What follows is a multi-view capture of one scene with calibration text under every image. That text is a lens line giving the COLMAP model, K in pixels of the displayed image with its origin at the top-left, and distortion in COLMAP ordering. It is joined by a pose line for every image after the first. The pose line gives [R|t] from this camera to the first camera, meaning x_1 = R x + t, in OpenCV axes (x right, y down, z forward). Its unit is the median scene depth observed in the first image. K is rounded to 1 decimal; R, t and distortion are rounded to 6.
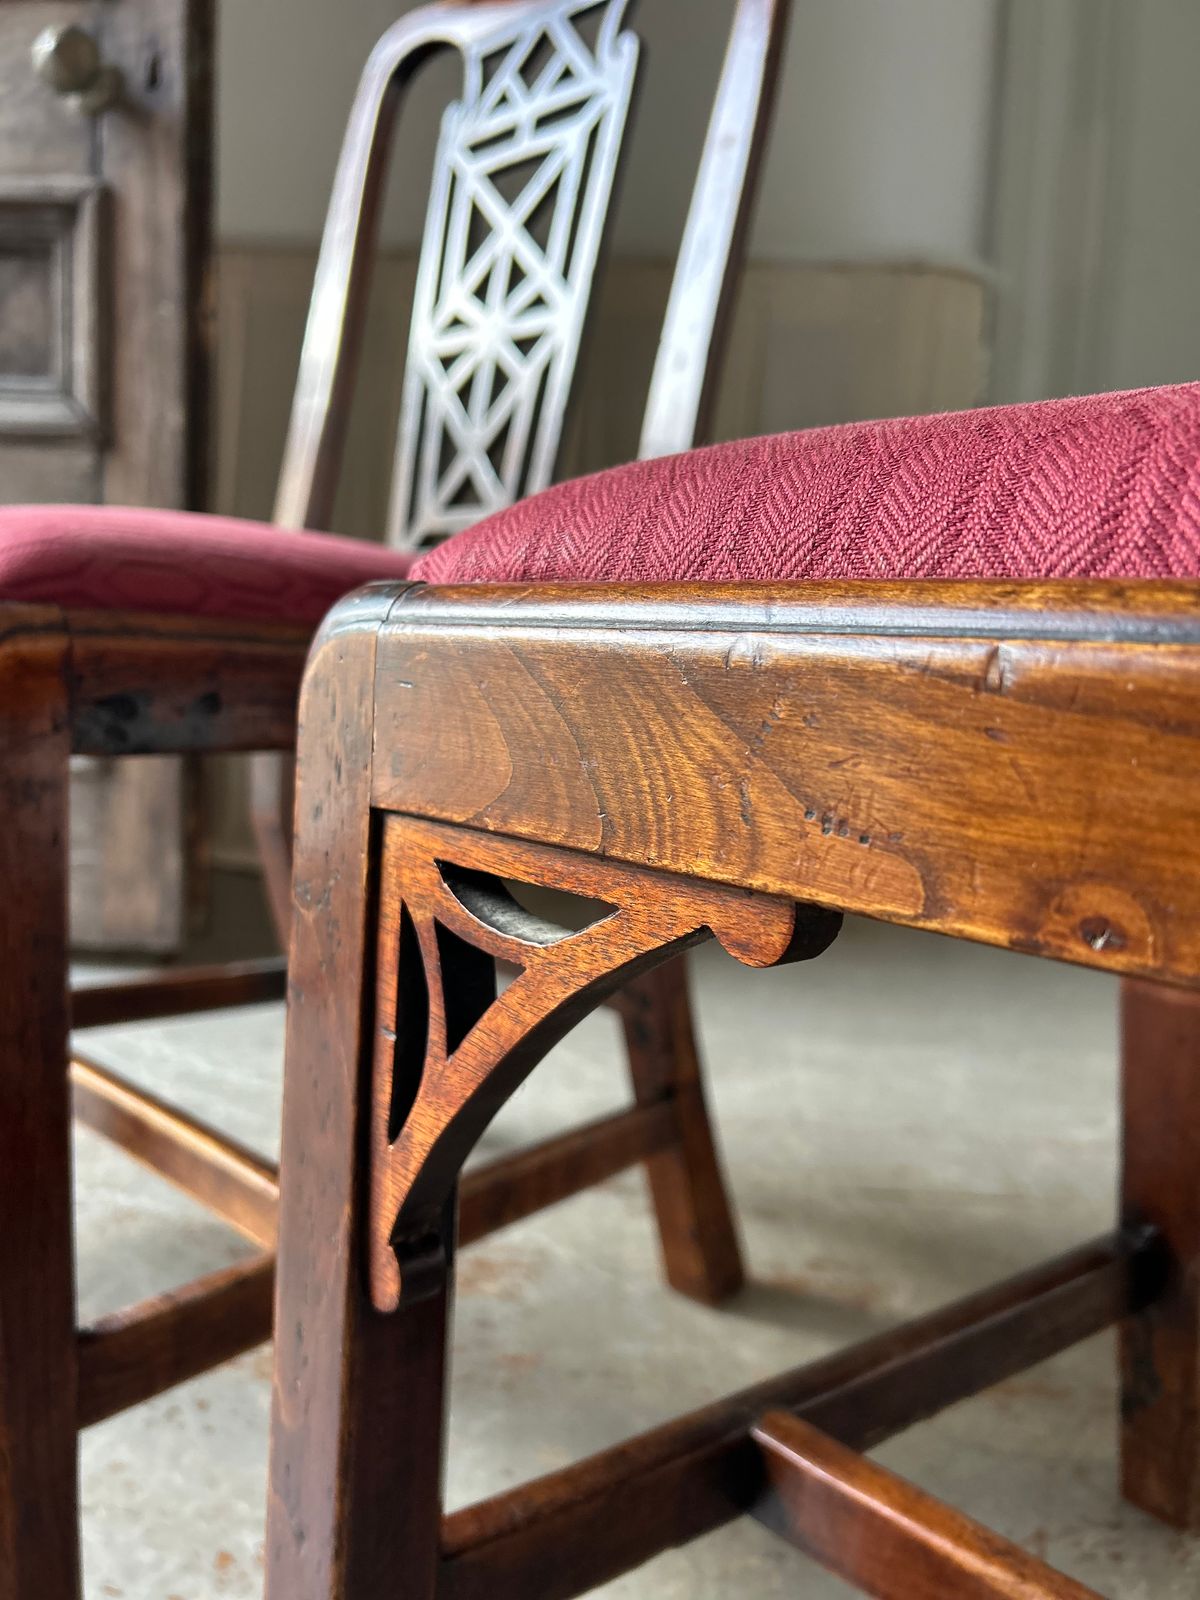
lens RADIAL K [[1250.9, 0, 595.7], [0, 1250.9, 796.3], [0, 0, 1]] dist [-0.008055, -0.000139]
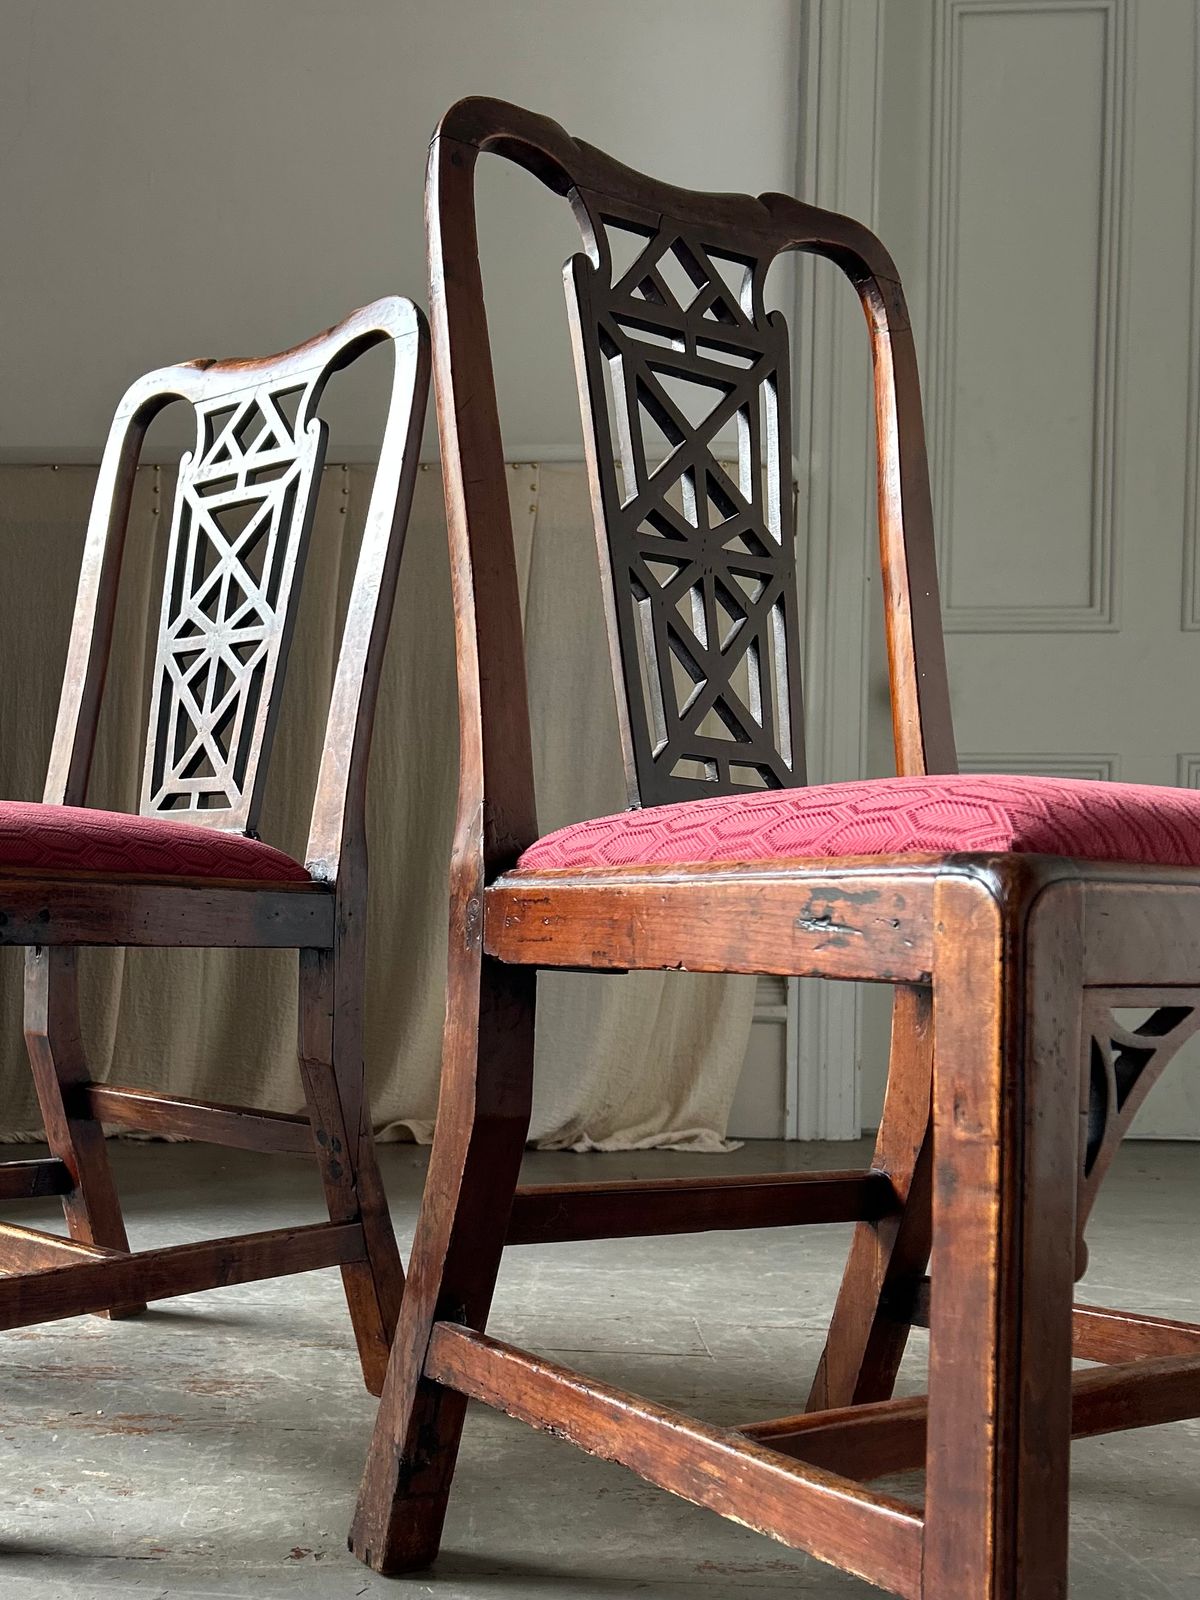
lens RADIAL K [[1821.8, 0, 377.5], [0, 1821.8, 928.7], [0, 0, 1]] dist [0.051333, 0.000000]
pose [[0.999432, -0.025251, -0.022326, 0.114076], [0.022995, 0.995105, -0.096106, 0.106621], [0.024644, 0.095538, 0.995121, -0.818805]]
